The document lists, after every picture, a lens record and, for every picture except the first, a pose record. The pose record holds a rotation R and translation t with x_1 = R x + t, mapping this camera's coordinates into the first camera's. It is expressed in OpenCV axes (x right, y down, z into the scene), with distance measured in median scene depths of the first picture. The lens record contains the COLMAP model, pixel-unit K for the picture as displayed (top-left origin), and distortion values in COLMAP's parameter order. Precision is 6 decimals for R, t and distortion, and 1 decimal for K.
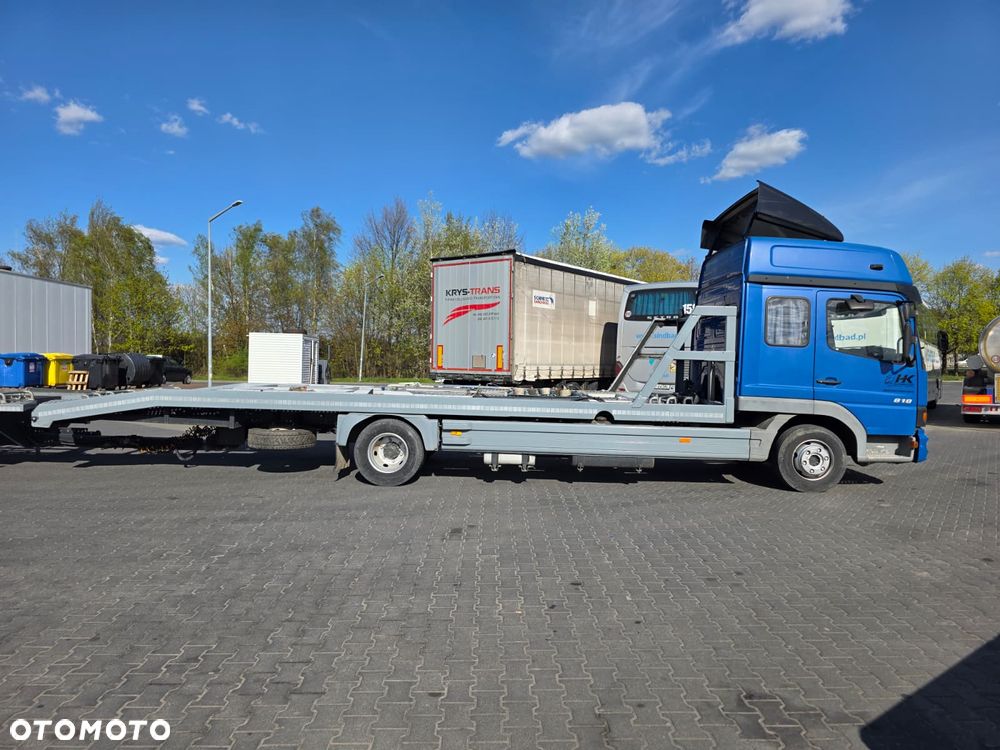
lens RADIAL K [[662.5, 0, 502.3], [0, 662.5, 378.2], [0, 0, 1]] dist [0.050217, -0.000170]
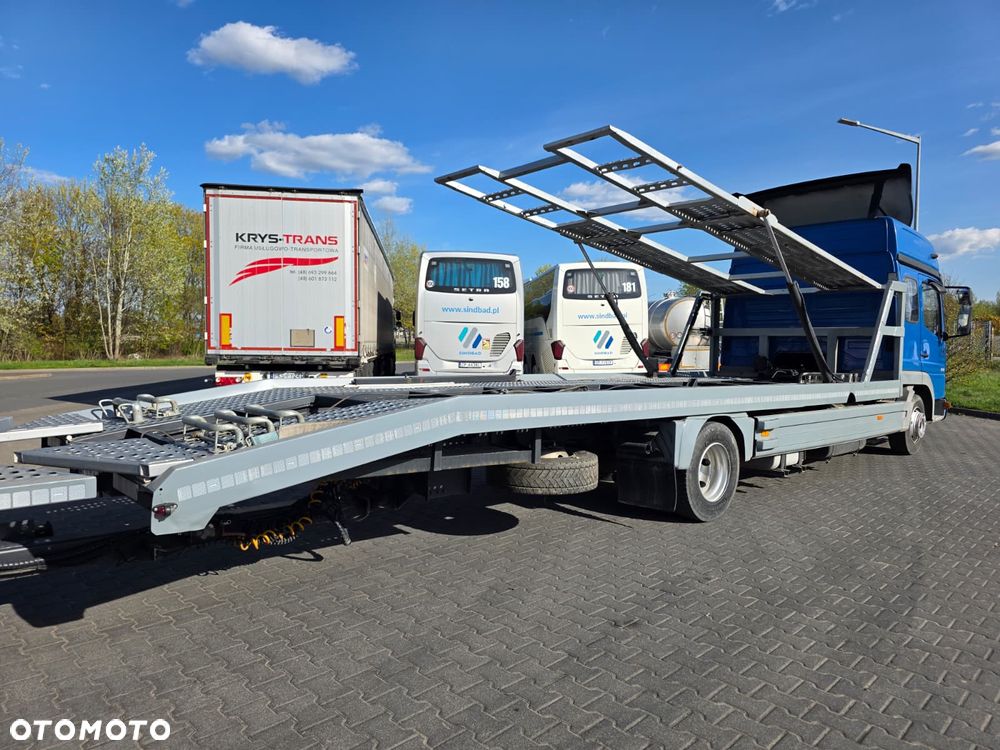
lens RADIAL K [[669.8, 0, 500.0], [0, 669.8, 375.0], [0, 0, 1]] dist [0.104950, -0.138942]
pose [[0.725623, -0.037978, 0.687043, -0.566915], [0.017816, 0.999178, 0.036416, -0.010842], [-0.687861, -0.014184, 0.725703, 0.459639]]
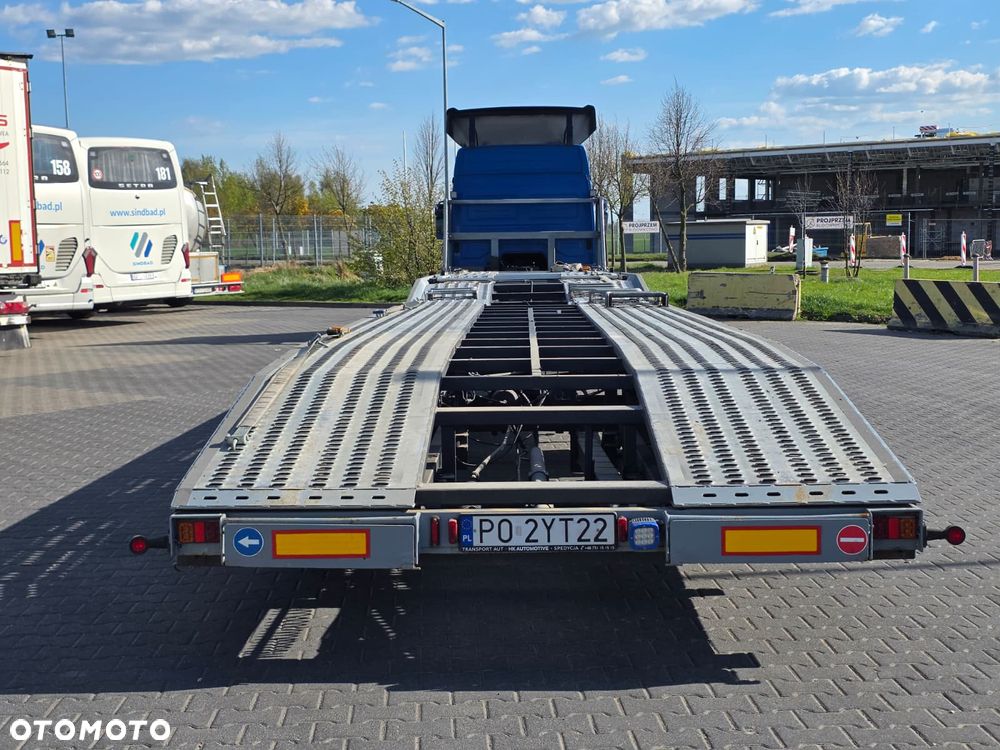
lens RADIAL K [[1330.2, 0, 506.5], [0, 1330.2, 373.4], [0, 0, 1]] dist [0.208503, -0.599122]
pose [[-0.016958, -0.109730, 0.993817, -1.676034], [0.043211, 0.992951, 0.110372, -0.041740], [-0.998922, 0.044816, -0.012097, 0.856130]]
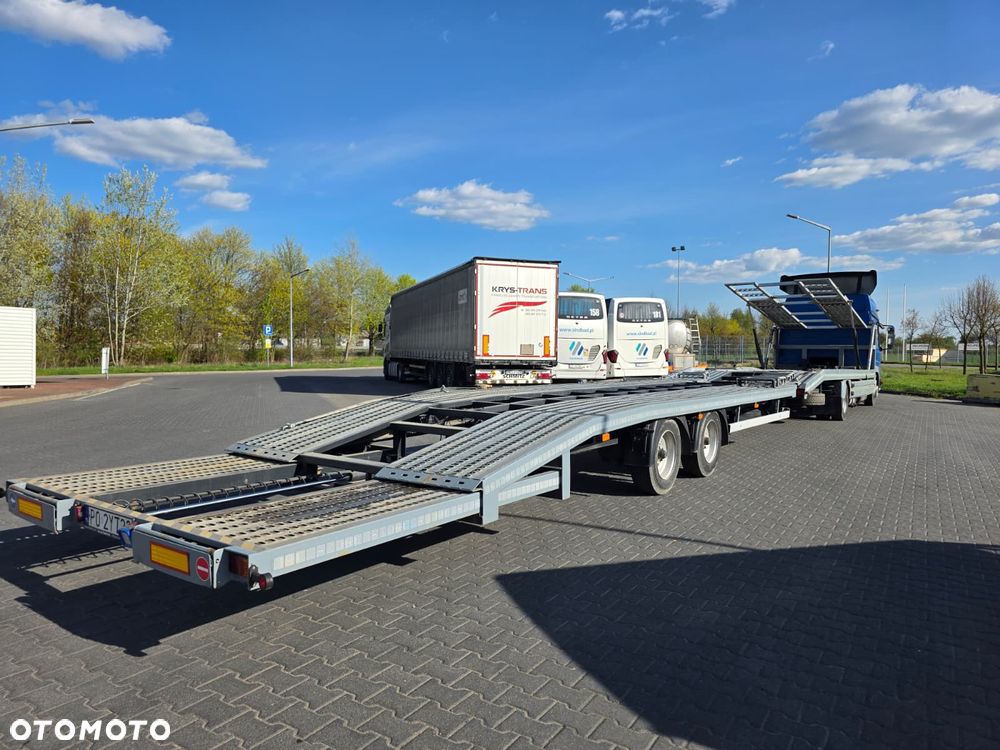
lens RADIAL K [[669.8, 0, 500.0], [0, 669.8, 375.0], [0, 0, 1]] dist [0.104950, -0.138942]
pose [[0.564648, -0.036420, 0.824528, -1.563193], [0.019614, 0.999336, 0.030710, -0.024616], [-0.825099, -0.001168, 0.564988, 0.514481]]
